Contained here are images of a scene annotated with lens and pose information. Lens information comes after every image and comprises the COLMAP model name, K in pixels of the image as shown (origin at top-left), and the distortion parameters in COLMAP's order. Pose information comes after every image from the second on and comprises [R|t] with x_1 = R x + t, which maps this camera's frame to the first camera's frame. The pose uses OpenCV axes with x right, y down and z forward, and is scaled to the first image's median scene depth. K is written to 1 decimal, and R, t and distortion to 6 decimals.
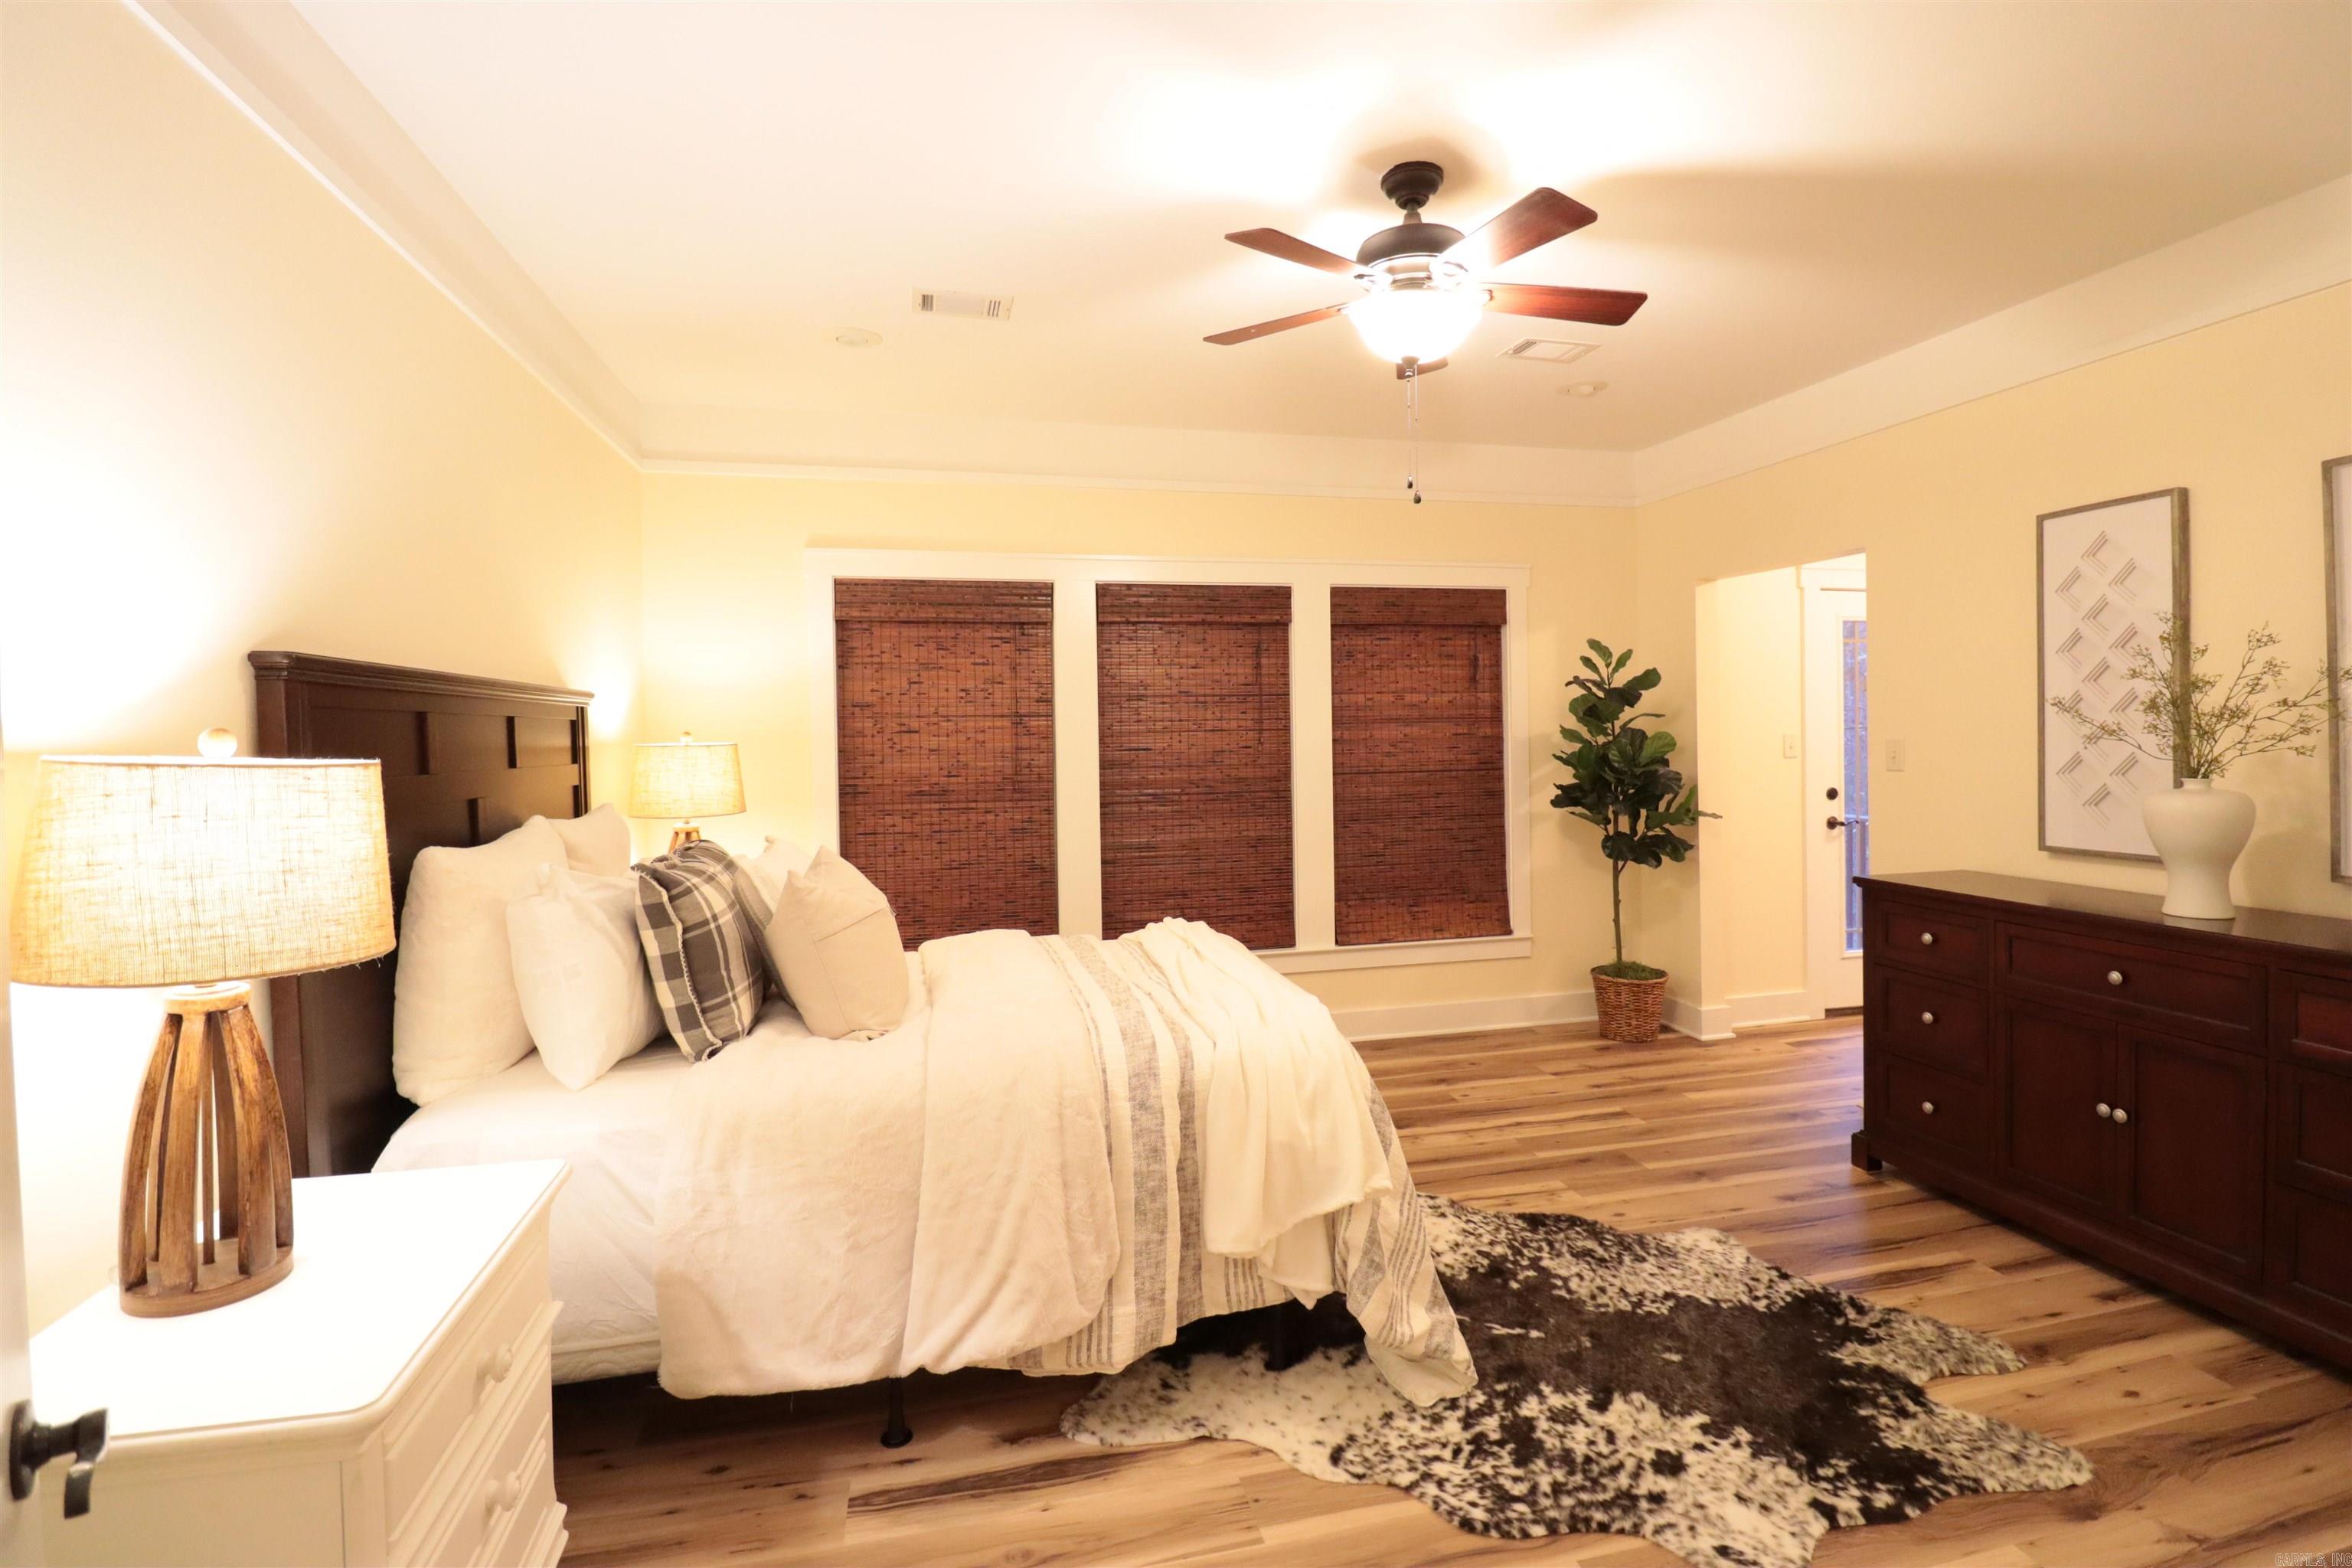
lens RADIAL K [[1089.0, 0, 1208.4], [0, 1089.0, 742.5], [0, 0, 1]] dist [-0.001074, -0.012680]
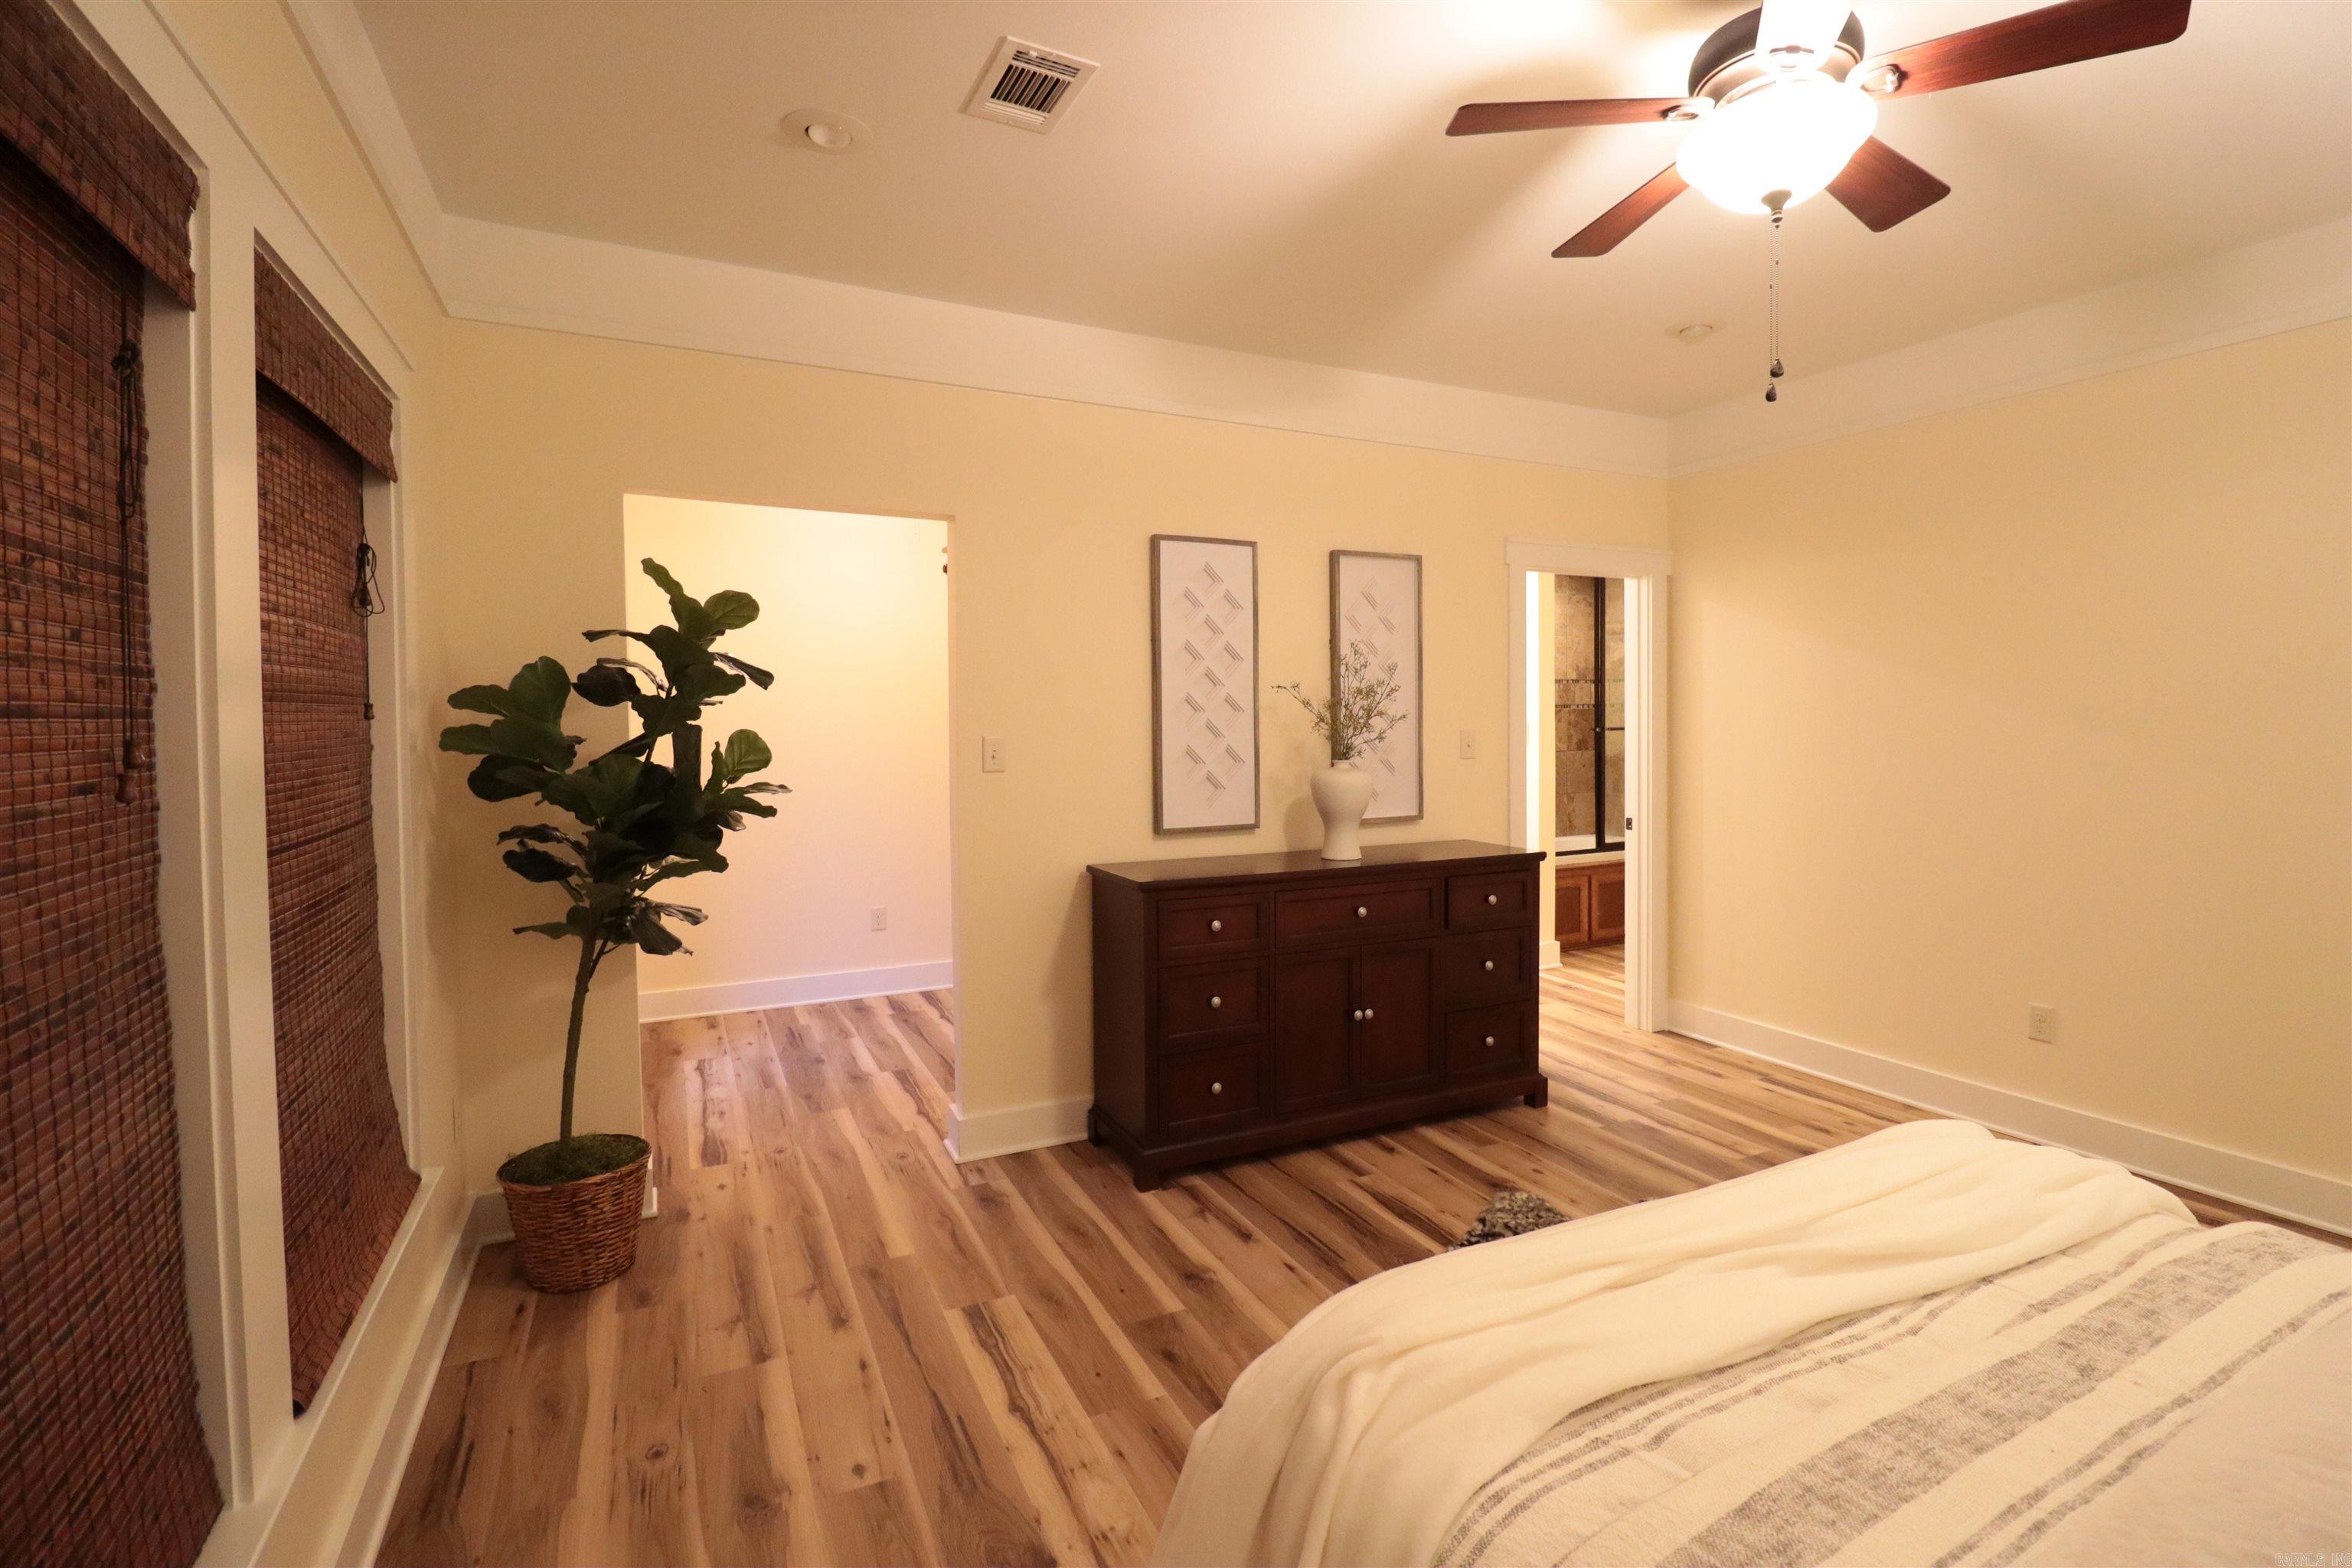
lens RADIAL K [[1089.0, 0, 1230.4], [0, 1089.0, 705.0], [0, 0, 1]] dist [-0.001074, -0.012680]
pose [[-0.223620, 0.031330, 0.974173, -0.406105], [0.021095, 0.999405, -0.027299, -0.002205], [-0.974448, 0.014446, -0.224148, 1.336102]]
